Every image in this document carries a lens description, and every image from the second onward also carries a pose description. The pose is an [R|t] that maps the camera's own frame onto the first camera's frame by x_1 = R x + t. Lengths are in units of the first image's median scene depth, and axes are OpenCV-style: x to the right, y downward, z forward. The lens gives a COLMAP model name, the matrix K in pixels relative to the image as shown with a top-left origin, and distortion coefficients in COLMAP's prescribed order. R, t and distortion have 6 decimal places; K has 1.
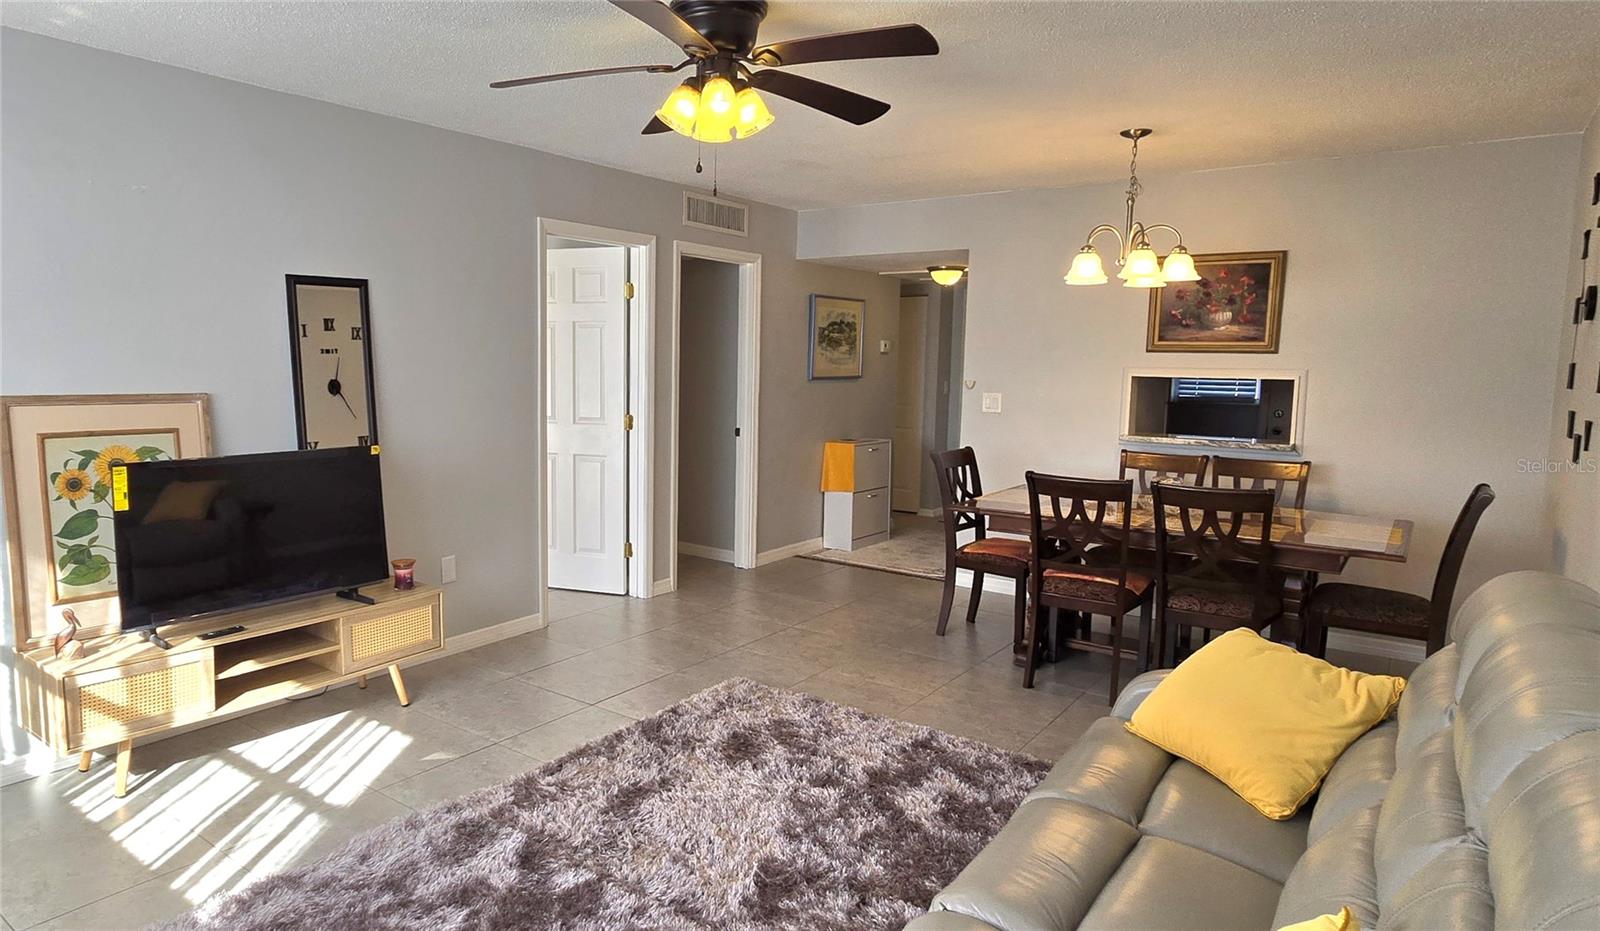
lens RADIAL K [[949.3, 0, 687.3], [0, 949.3, 464.5], [0, 0, 1]] dist [-0.005668, 0.001005]
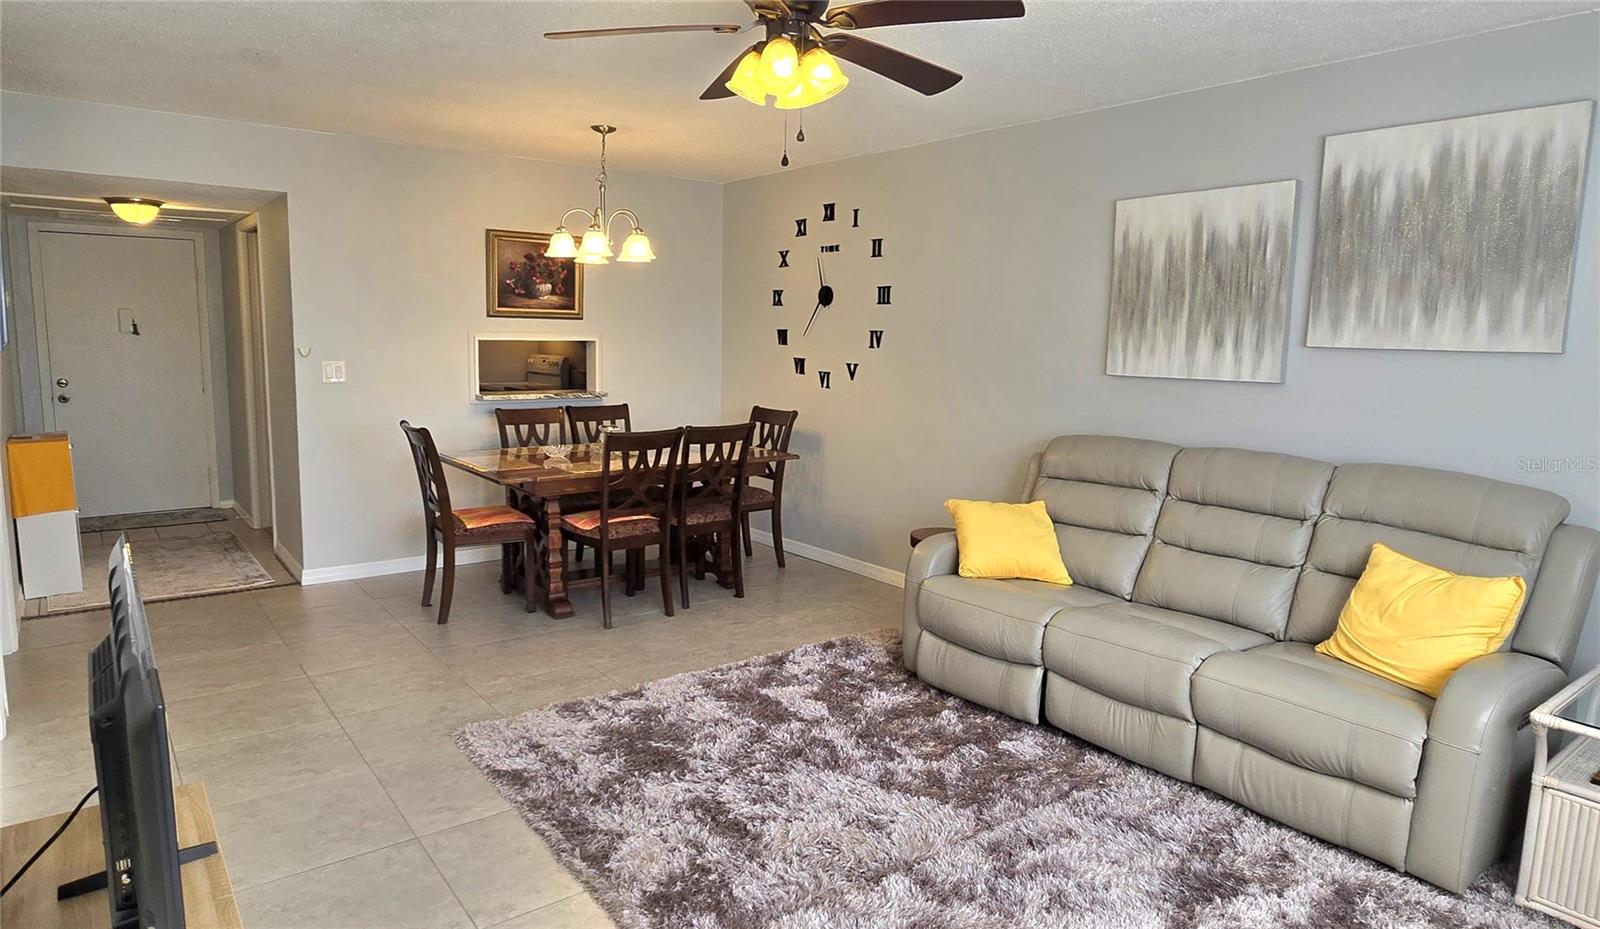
lens RADIAL K [[949.3, 0, 799.4], [0, 949.3, 455.2], [0, 0, 1]] dist [-0.005668, 0.001005]
pose [[0.227358, -0.136041, 0.964262, -0.494856], [0.094202, 0.988623, 0.117266, -0.056234], [-0.969244, 0.064174, 0.237587, 0.408217]]
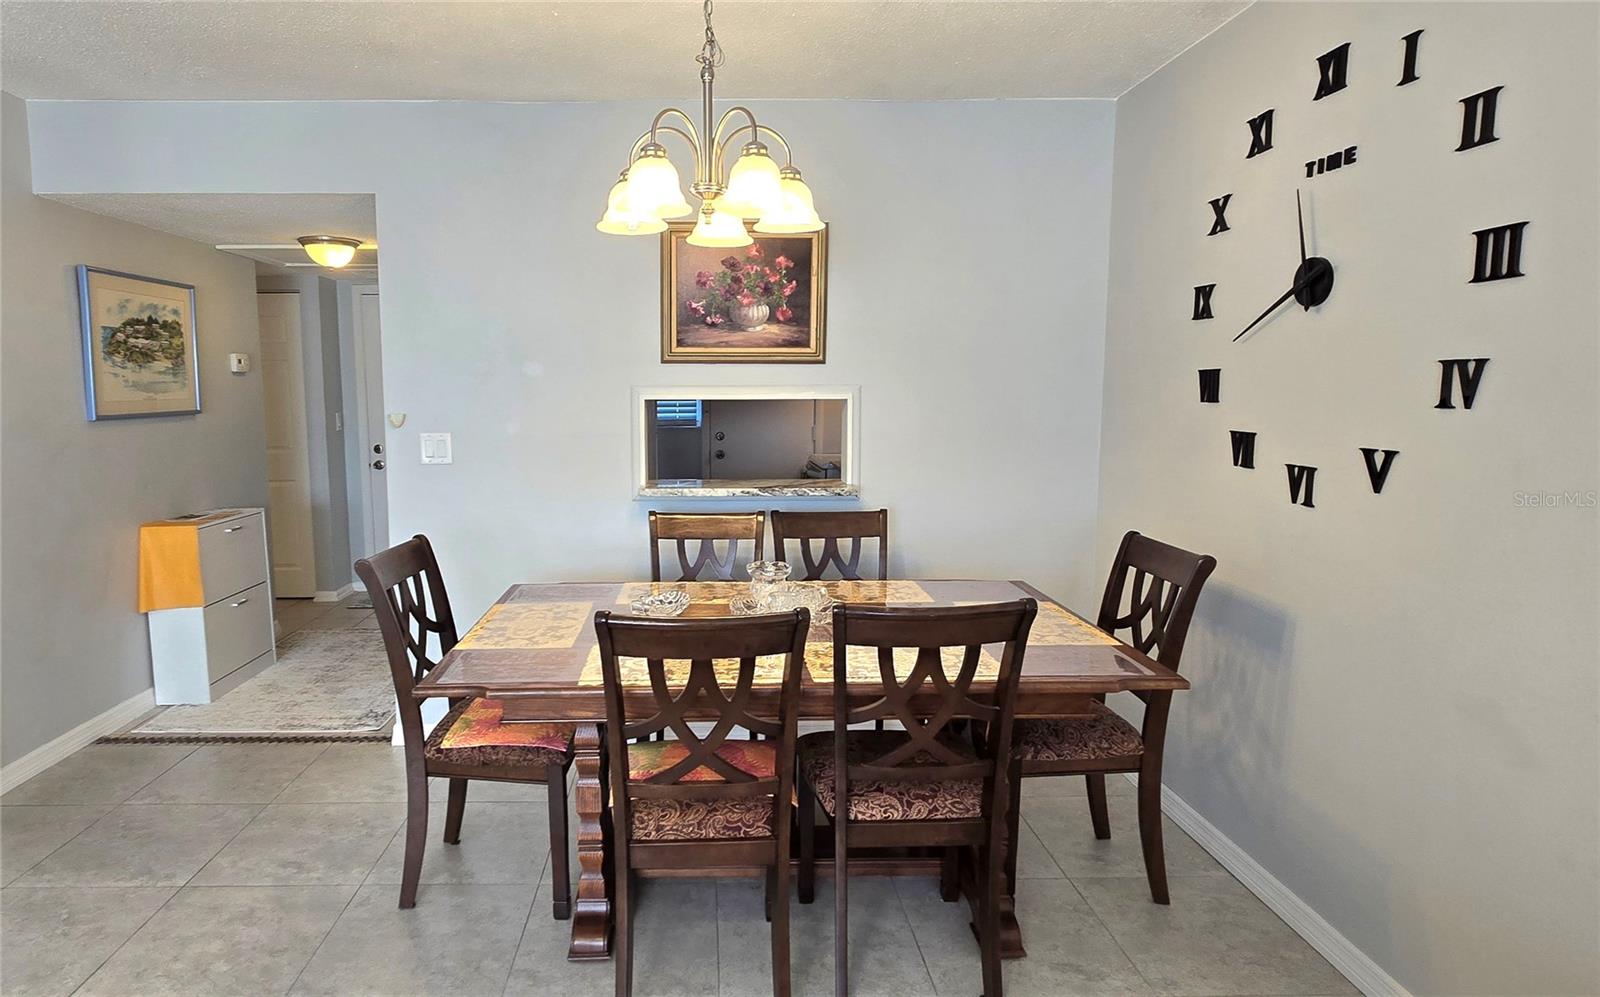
lens RADIAL K [[883.5, 0, 713.2], [0, 883.5, 489.4], [0, 0, 1]] dist [-0.004390, -0.001067]
pose [[0.772850, -0.088452, 0.628395, 0.106711], [0.084929, 0.995747, 0.035707, -0.048033], [-0.628880, 0.025773, 0.777075, 0.484935]]
